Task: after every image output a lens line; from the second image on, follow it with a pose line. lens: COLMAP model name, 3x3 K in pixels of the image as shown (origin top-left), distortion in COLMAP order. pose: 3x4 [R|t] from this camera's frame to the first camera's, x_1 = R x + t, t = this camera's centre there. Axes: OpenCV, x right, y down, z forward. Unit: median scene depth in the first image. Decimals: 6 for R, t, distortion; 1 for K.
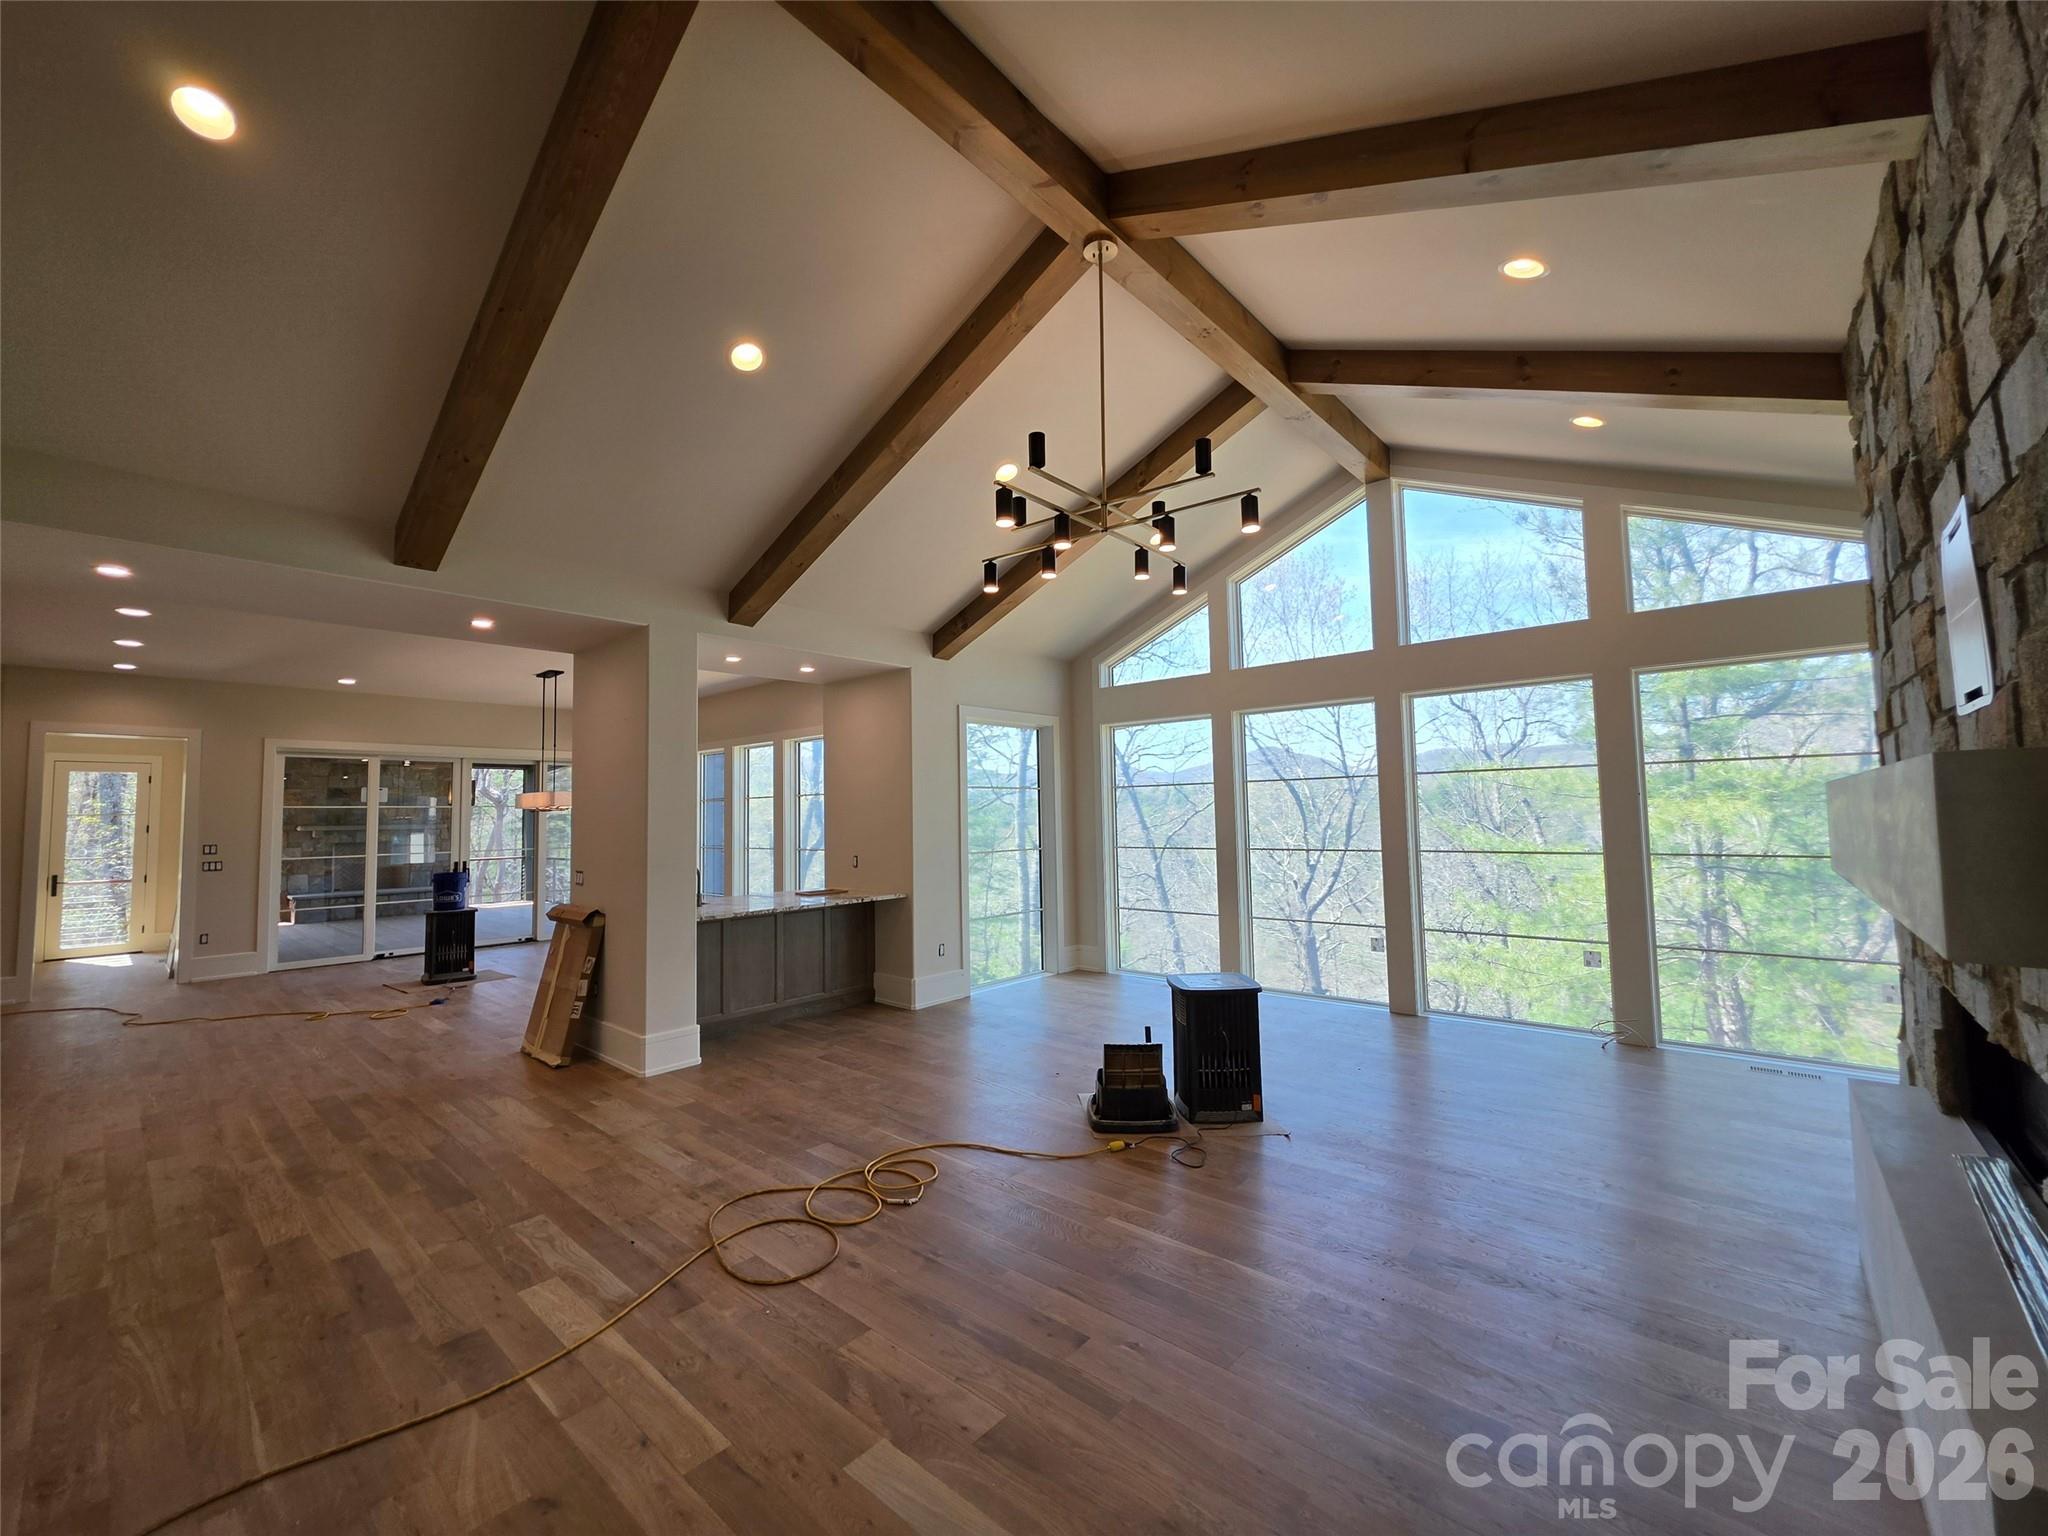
lens RADIAL K [[821.1, 0, 1013.9], [0, 821.1, 765.3], [0, 0, 1]] dist [-0.002518, 0.000805]
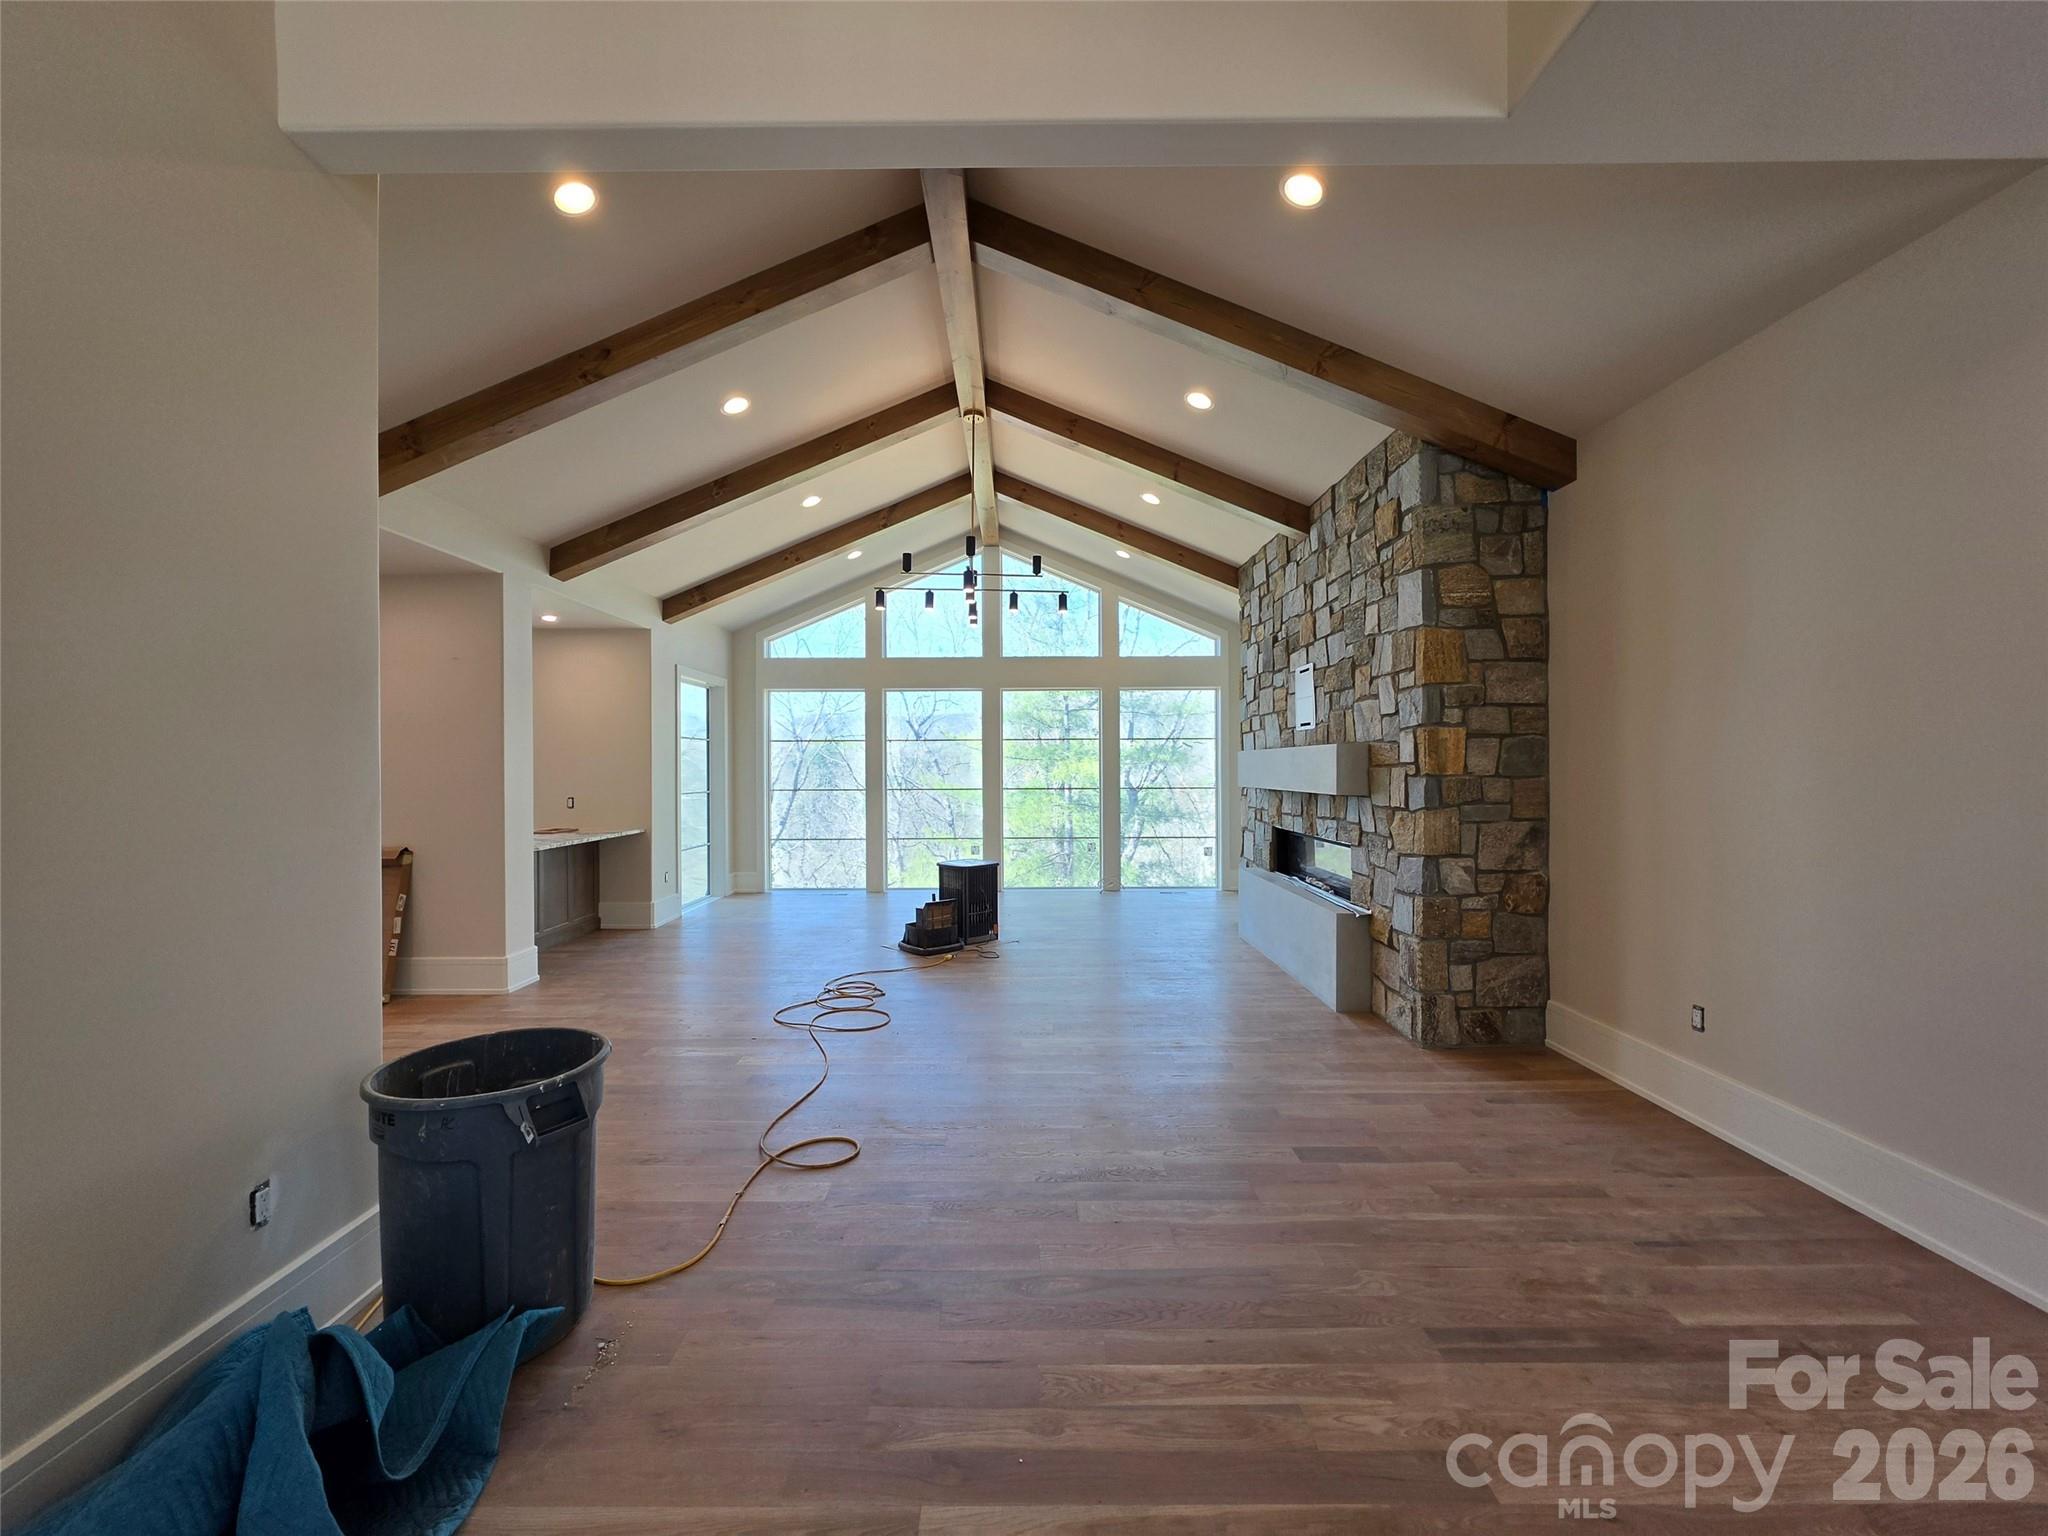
lens RADIAL K [[821.1, 0, 1013.9], [0, 821.1, 765.3], [0, 0, 1]] dist [-0.002518, 0.000805]
pose [[0.749549, 0.016256, 0.661749, -0.623404], [-0.049521, 0.998274, 0.031569, 0.009256], [-0.660094, -0.056433, 0.749060, -0.224473]]
